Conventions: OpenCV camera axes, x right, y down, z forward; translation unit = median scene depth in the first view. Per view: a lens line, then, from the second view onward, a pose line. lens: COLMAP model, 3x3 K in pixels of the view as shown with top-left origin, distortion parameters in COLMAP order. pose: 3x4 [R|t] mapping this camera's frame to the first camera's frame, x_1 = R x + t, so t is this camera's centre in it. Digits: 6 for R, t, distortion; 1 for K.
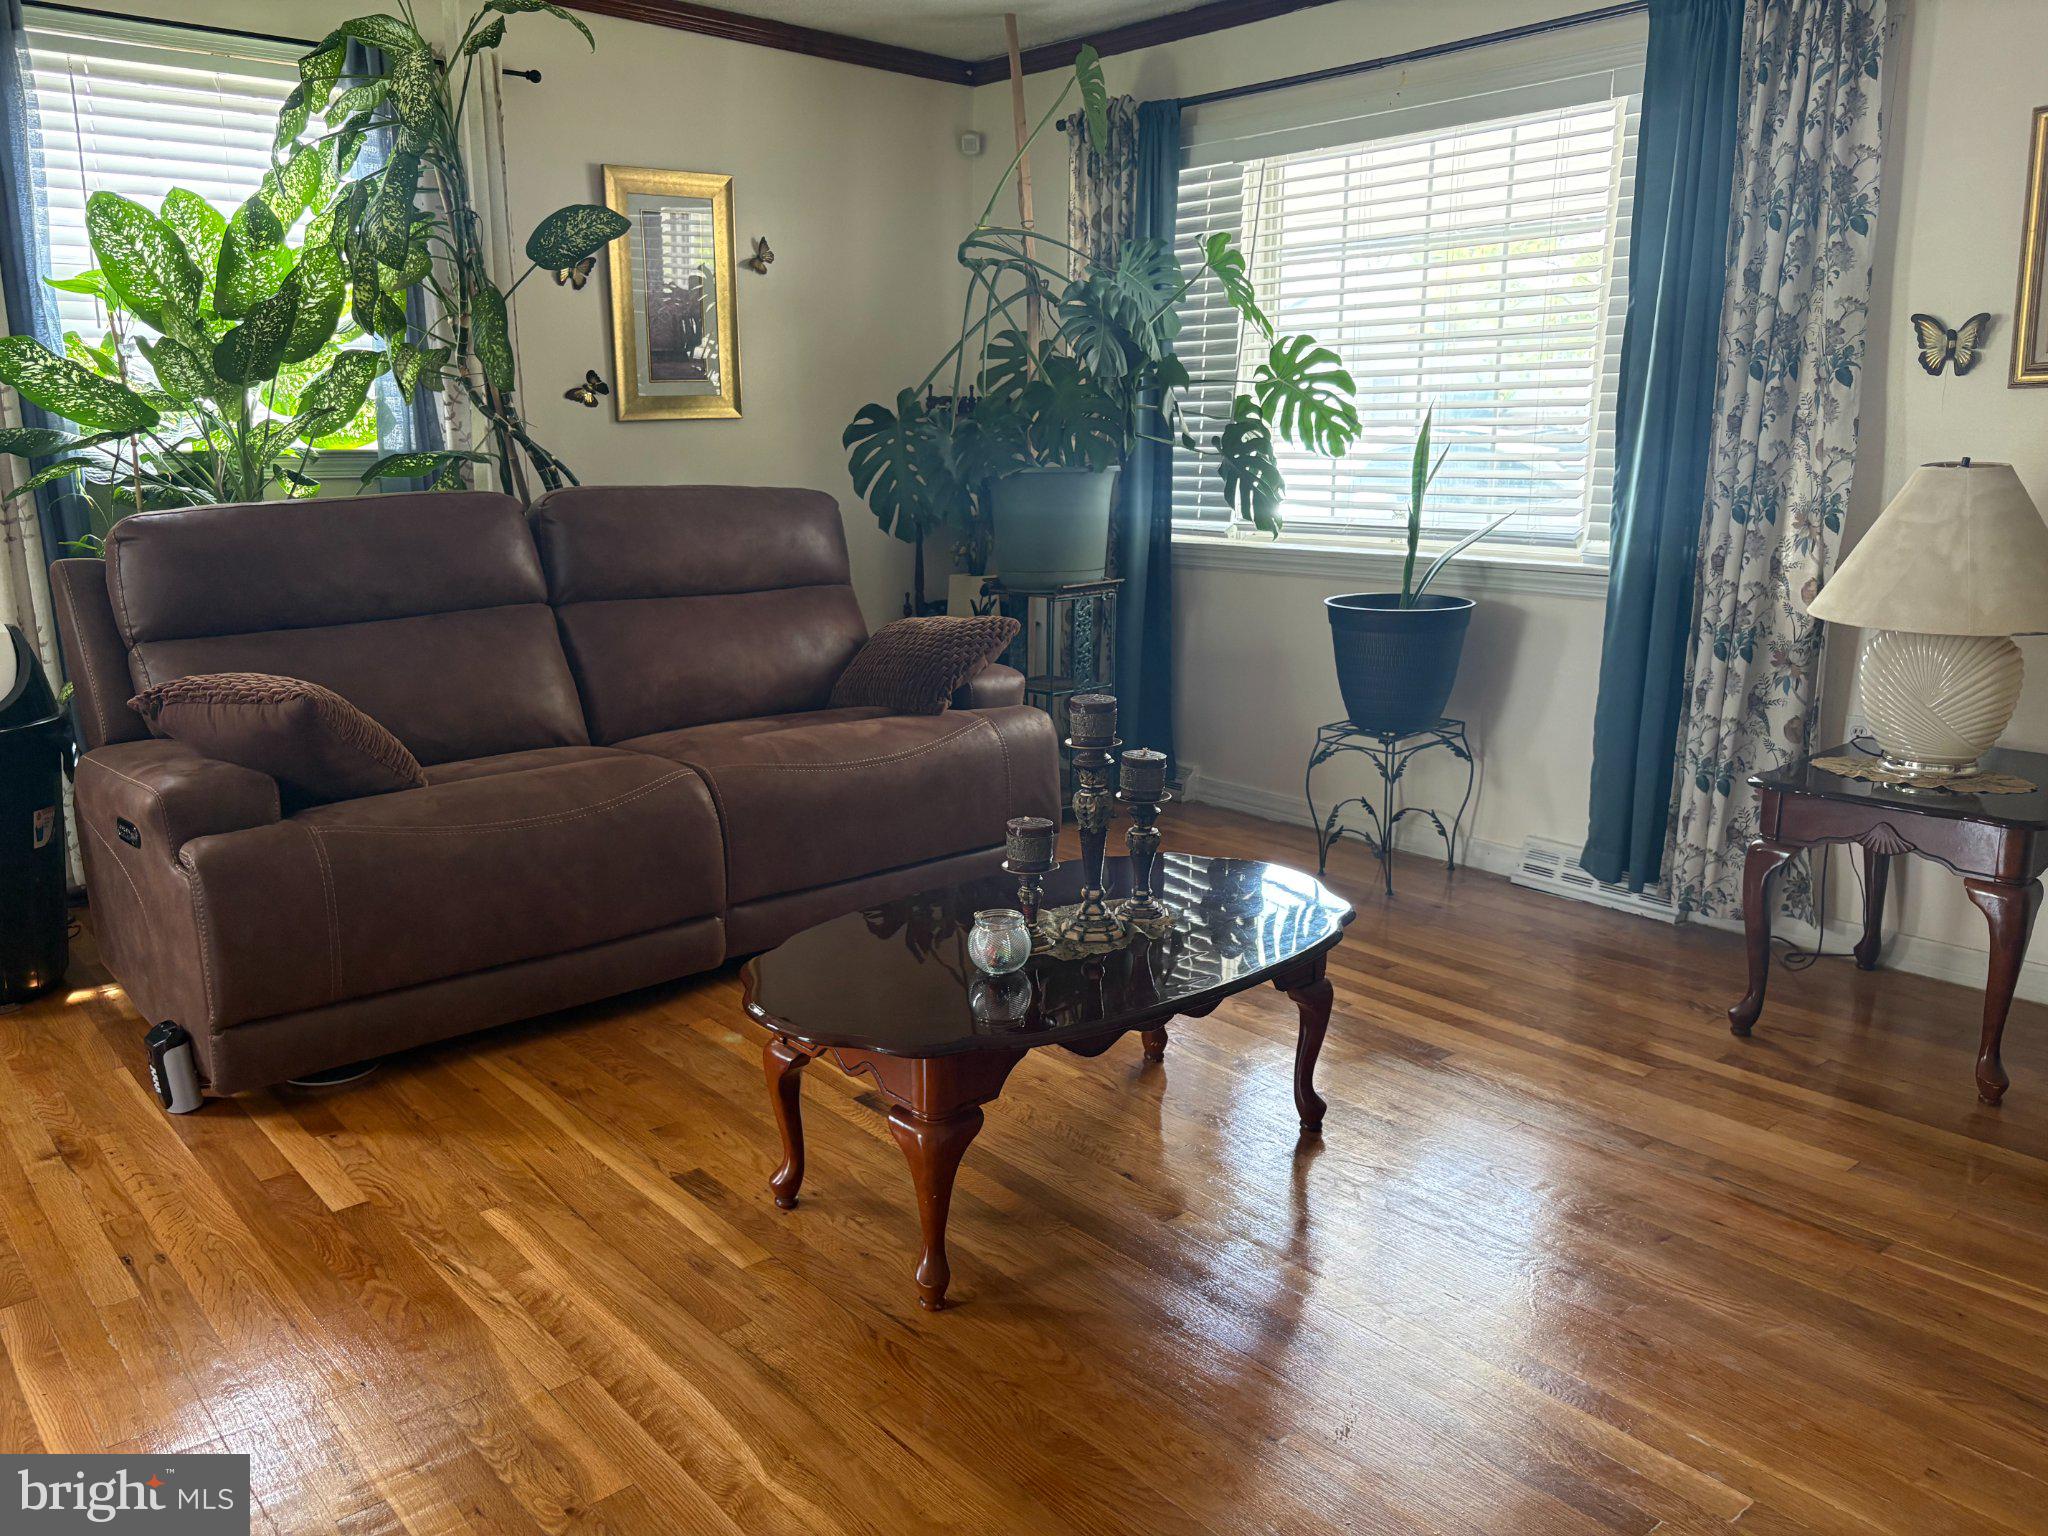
lens RADIAL K [[1558.3, 0, 1011.4], [0, 1558.3, 766.8], [0, 0, 1]] dist [0.030587, -0.023846]
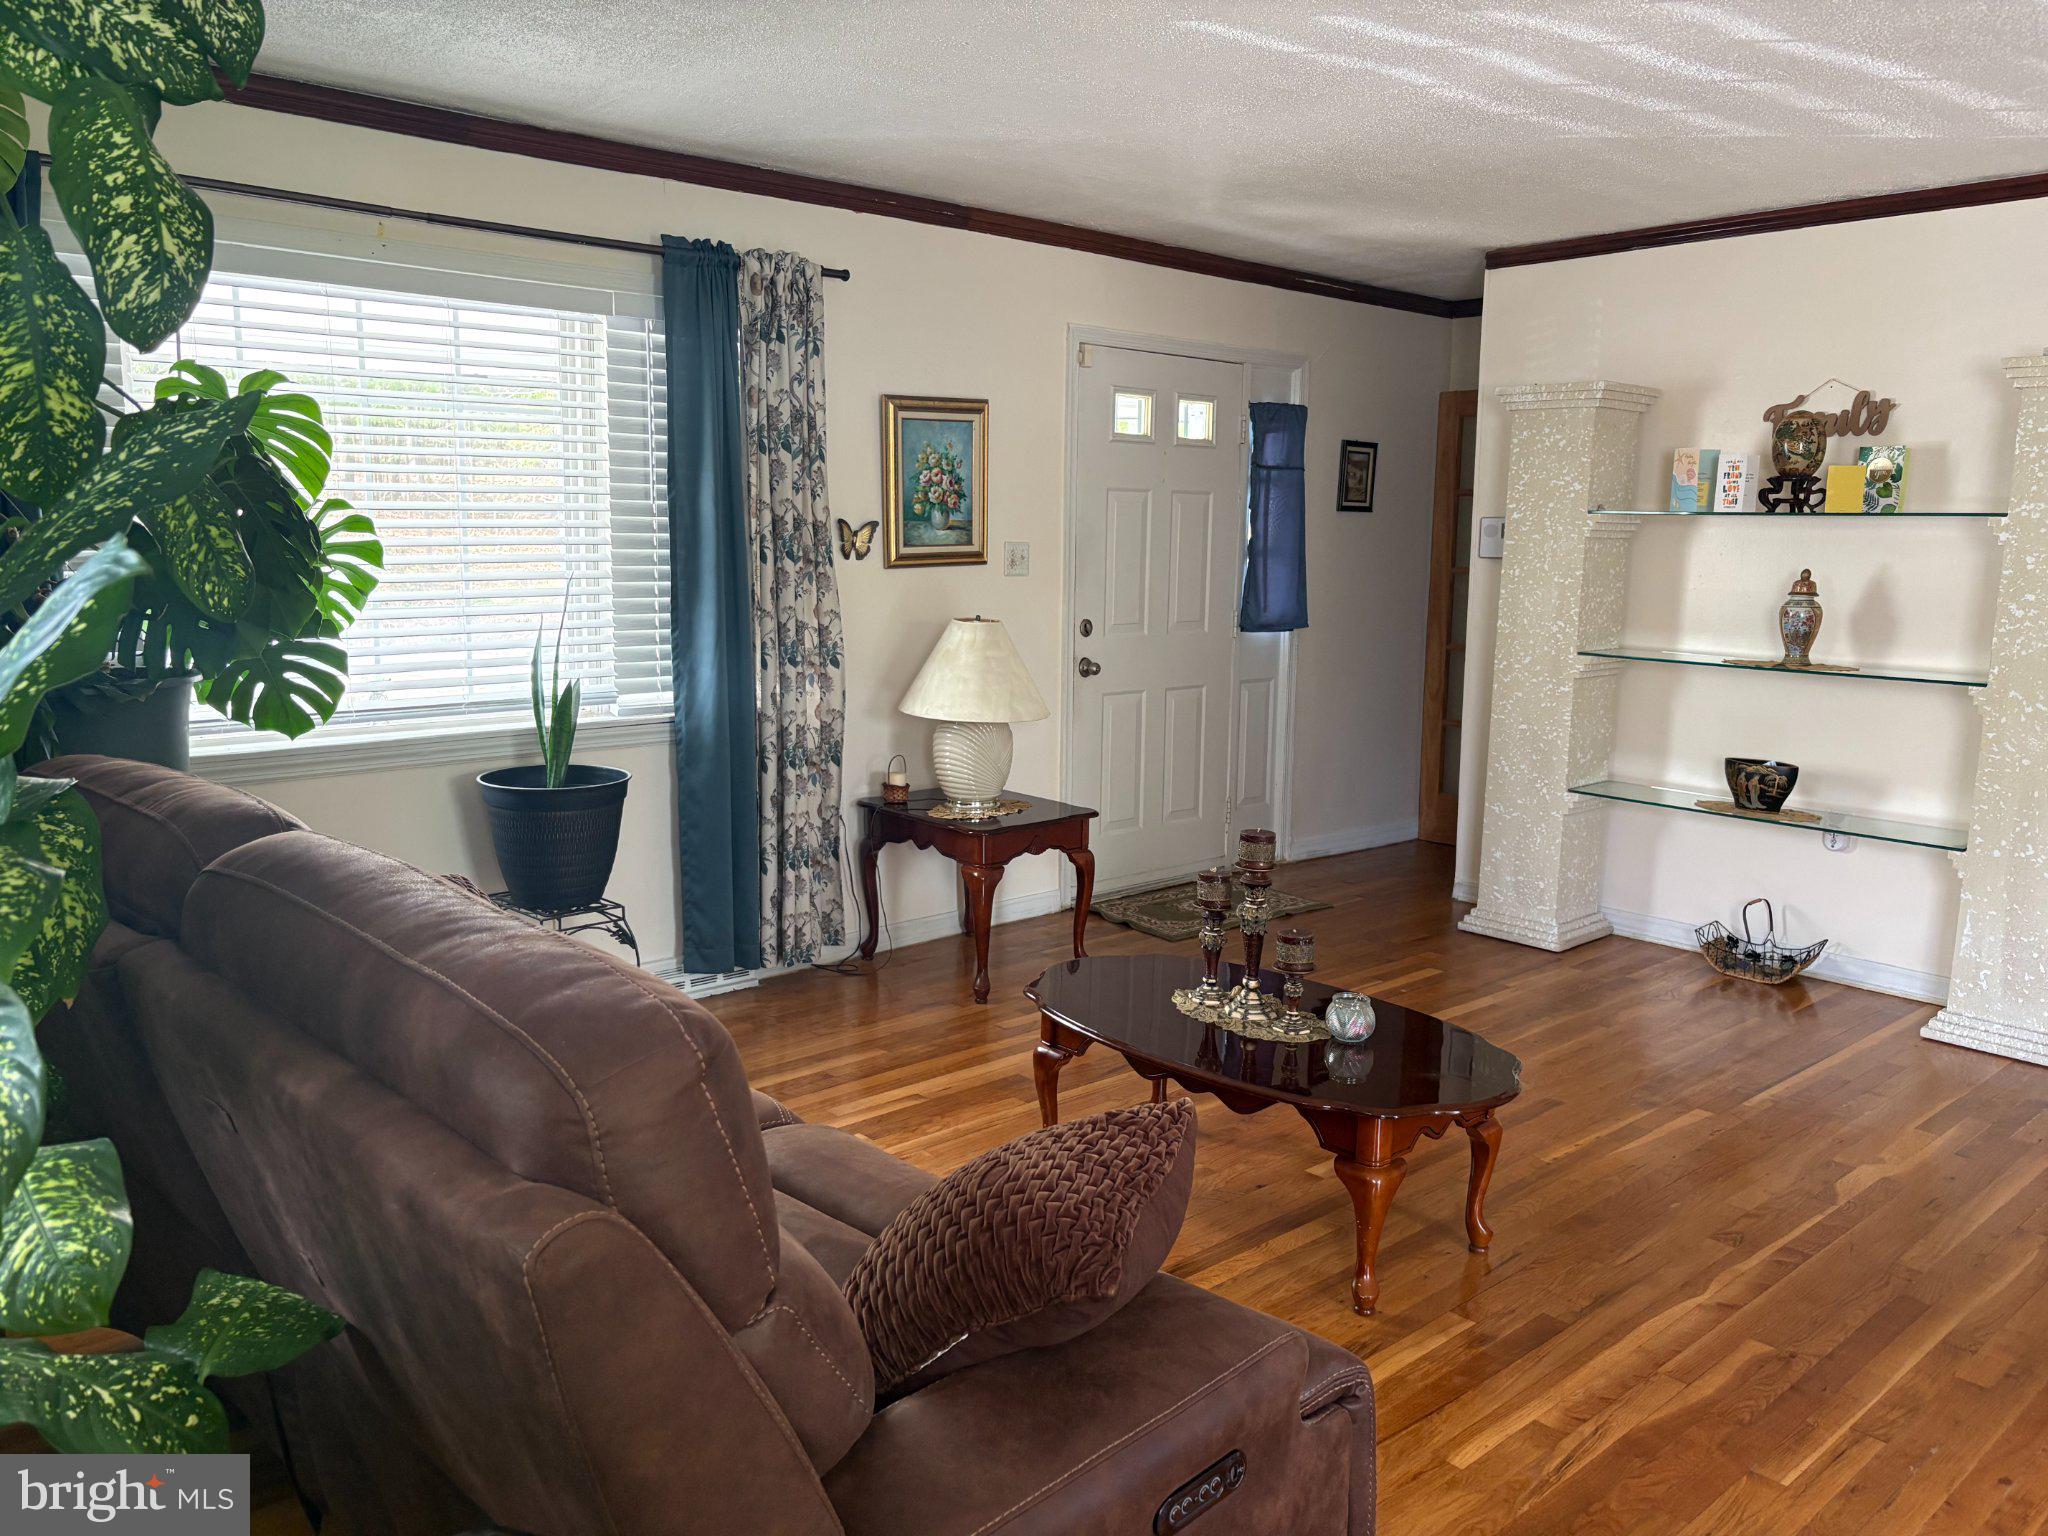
lens RADIAL K [[1558.3, 0, 1011.2], [0, 1558.3, 780.6], [0, 0, 1]] dist [0.030587, -0.023846]
pose [[-0.026100, -0.160546, 0.986683, -0.858738], [0.202121, 0.965786, 0.162492, -0.239938], [-0.979013, 0.203671, 0.007242, 0.828324]]
